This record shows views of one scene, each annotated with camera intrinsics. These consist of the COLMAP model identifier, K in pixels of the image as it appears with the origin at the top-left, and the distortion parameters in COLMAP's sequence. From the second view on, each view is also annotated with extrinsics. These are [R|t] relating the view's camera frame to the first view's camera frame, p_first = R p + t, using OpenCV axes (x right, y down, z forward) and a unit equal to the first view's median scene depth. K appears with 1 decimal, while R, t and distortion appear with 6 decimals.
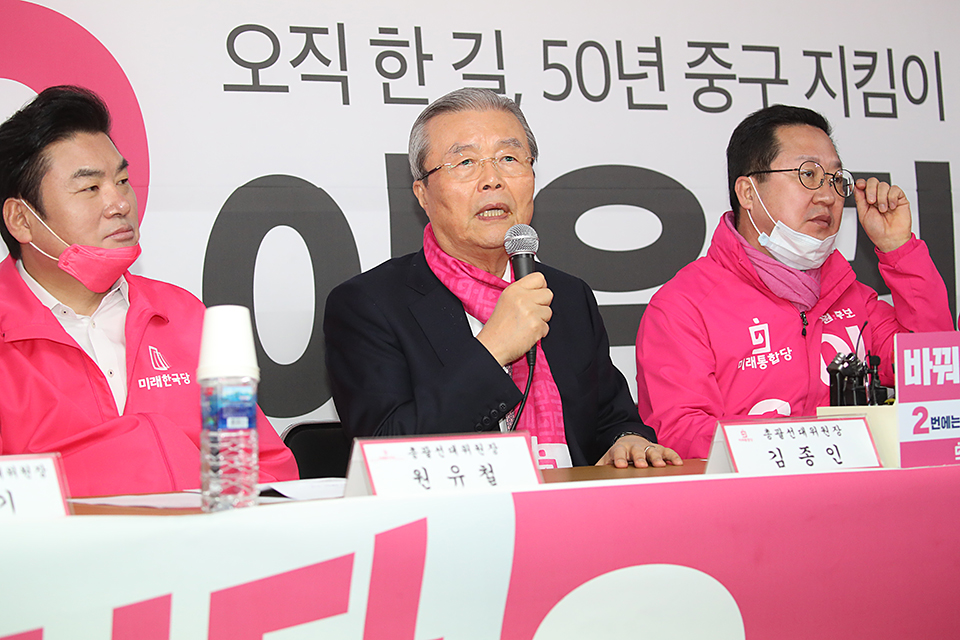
lens RADIAL K [[2727.5, 0, 560.3], [0, 2727.5, 319.9], [0, 0, 1]] dist [-0.217833, -0.226988]
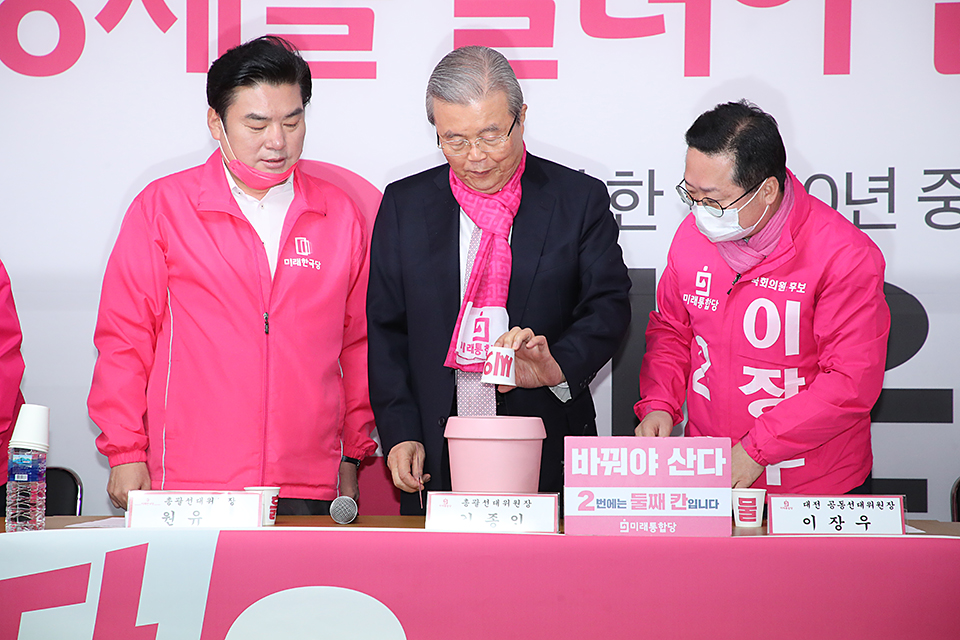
lens RADIAL K [[2784.8, 0, 480.0], [0, 2784.8, 320.0], [0, 0, 1]] dist [0.731464, 0.378714]
pose [[0.814237, 0.029790, -0.579768, 0.660056], [-0.026773, 0.999547, 0.013759, -0.052666], [0.579915, 0.004319, 0.814665, -0.133201]]
